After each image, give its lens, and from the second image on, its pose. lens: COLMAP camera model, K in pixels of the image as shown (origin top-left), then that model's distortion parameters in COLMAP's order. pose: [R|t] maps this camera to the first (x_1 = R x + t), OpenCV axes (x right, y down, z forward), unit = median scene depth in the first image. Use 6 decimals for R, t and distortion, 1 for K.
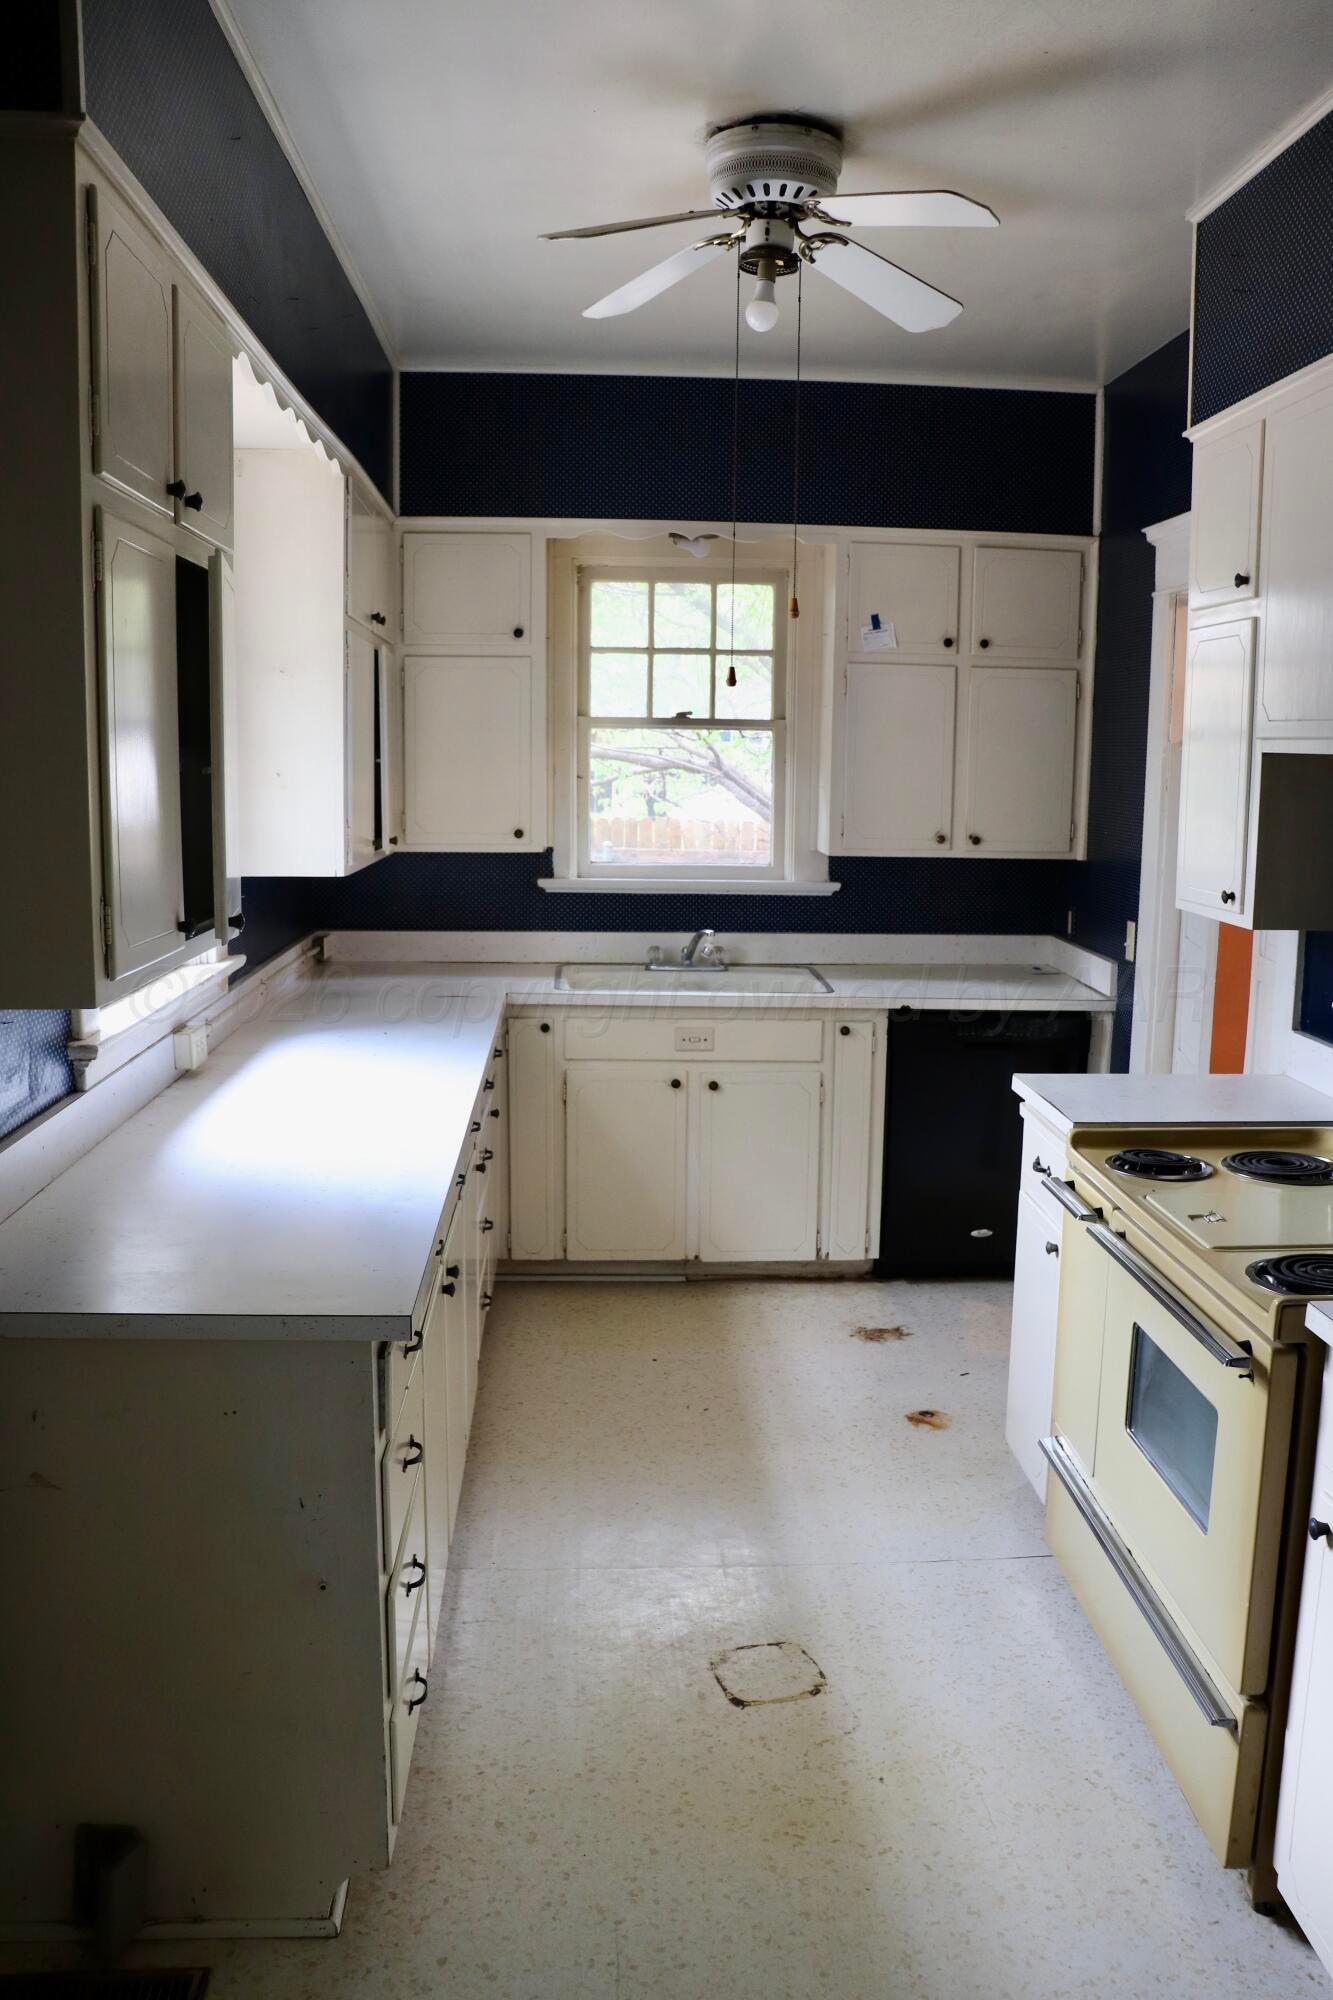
lens RADIAL K [[1673.0, 0, 692.2], [0, 1673.0, 1010.1], [0, 0, 1]] dist [-0.181269, 0.177015]
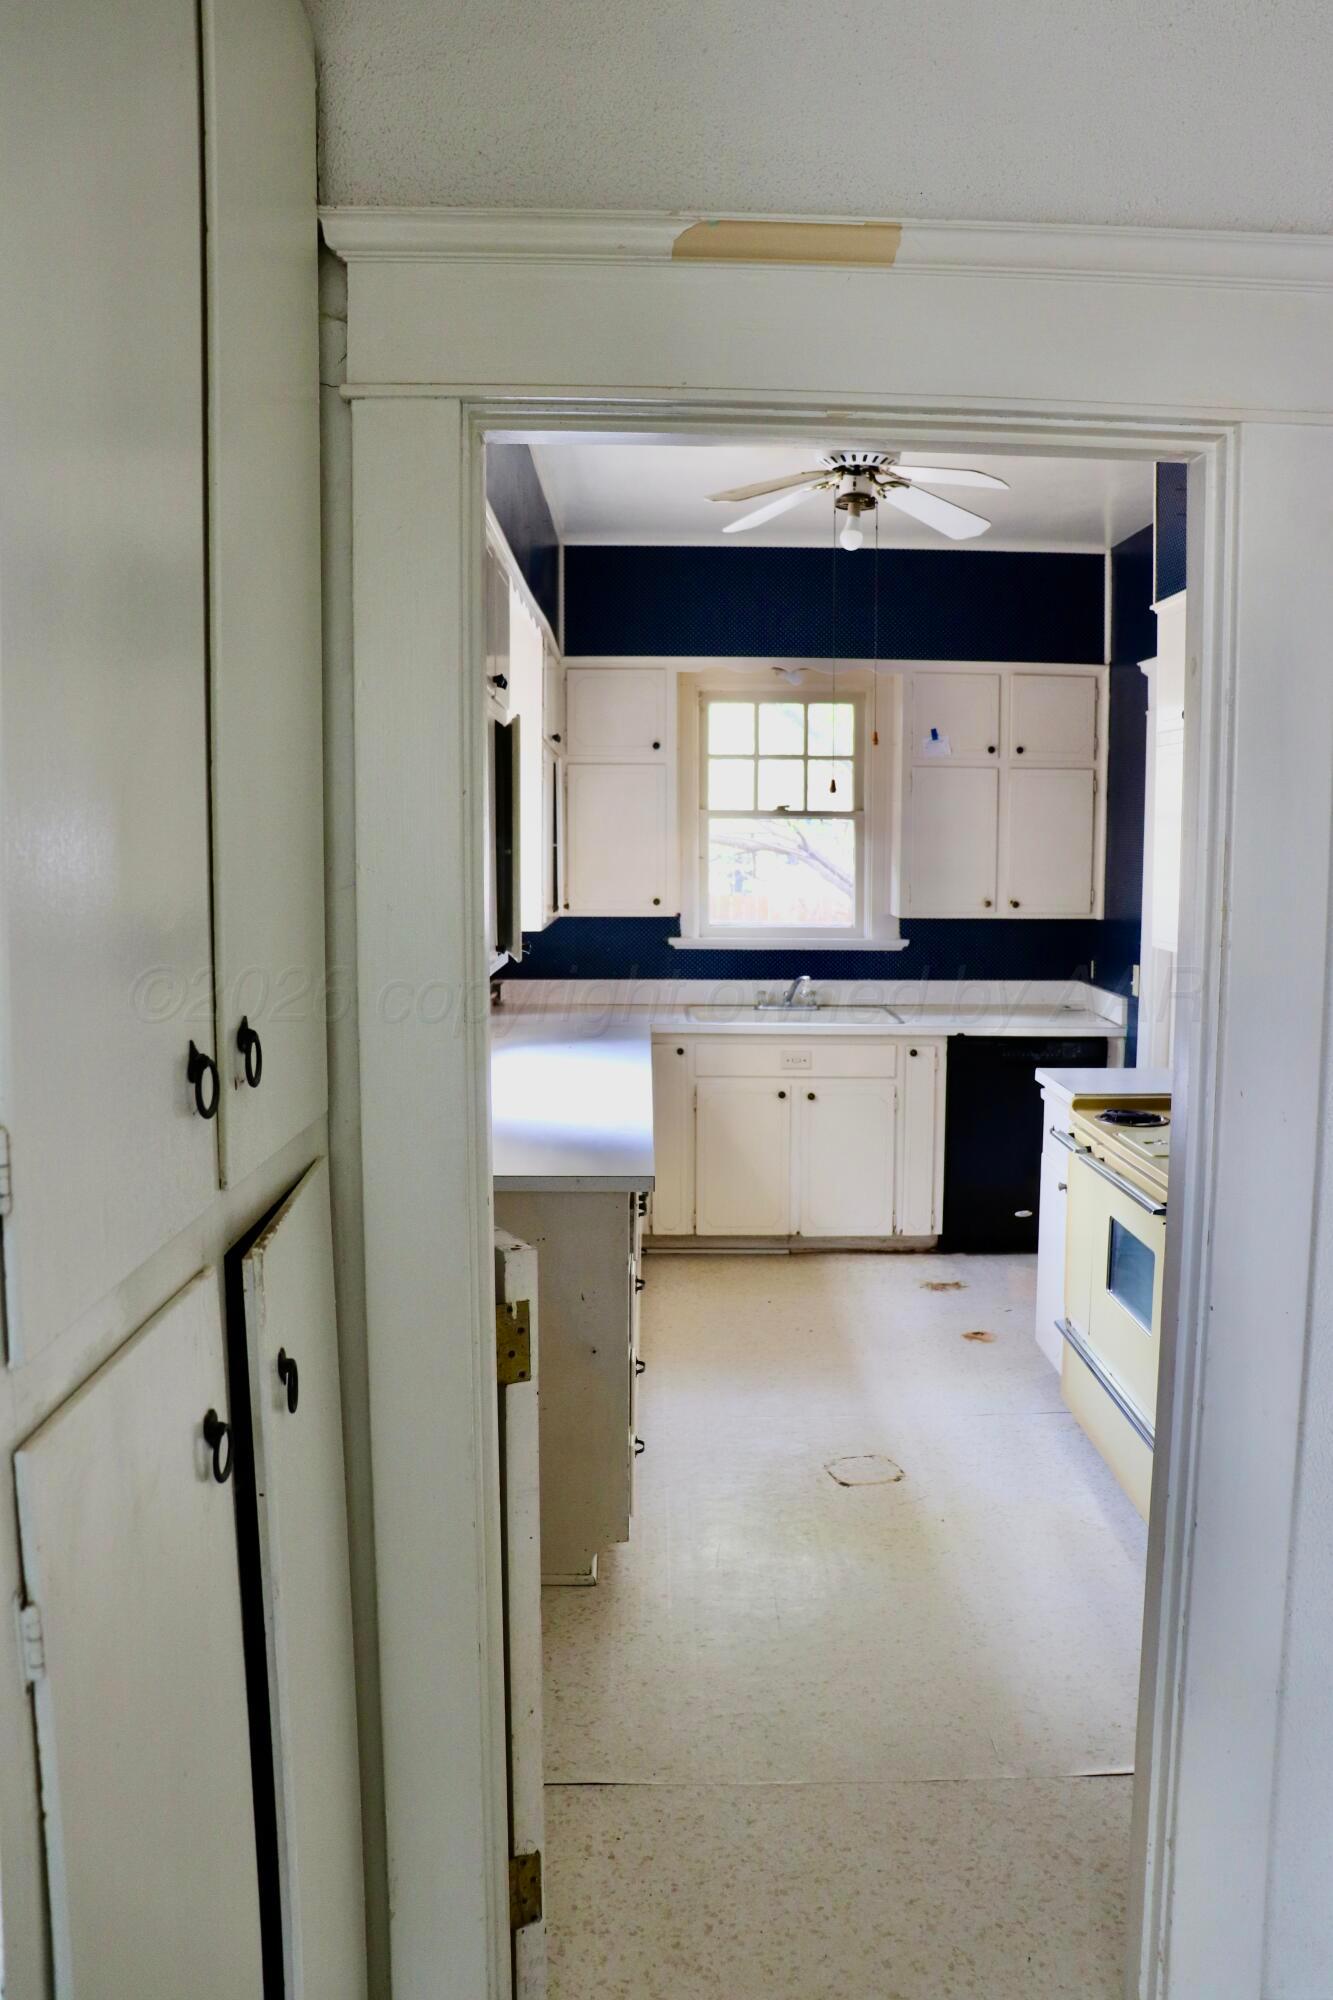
lens RADIAL K [[1673.0, 0, 692.2], [0, 1673.0, 1010.1], [0, 0, 1]] dist [-0.181269, 0.177015]
pose [[0.999156, -0.005968, -0.040643, -0.025694], [0.003952, 0.998767, -0.049494, 0.041648], [0.040888, 0.049291, 0.997947, -0.281055]]
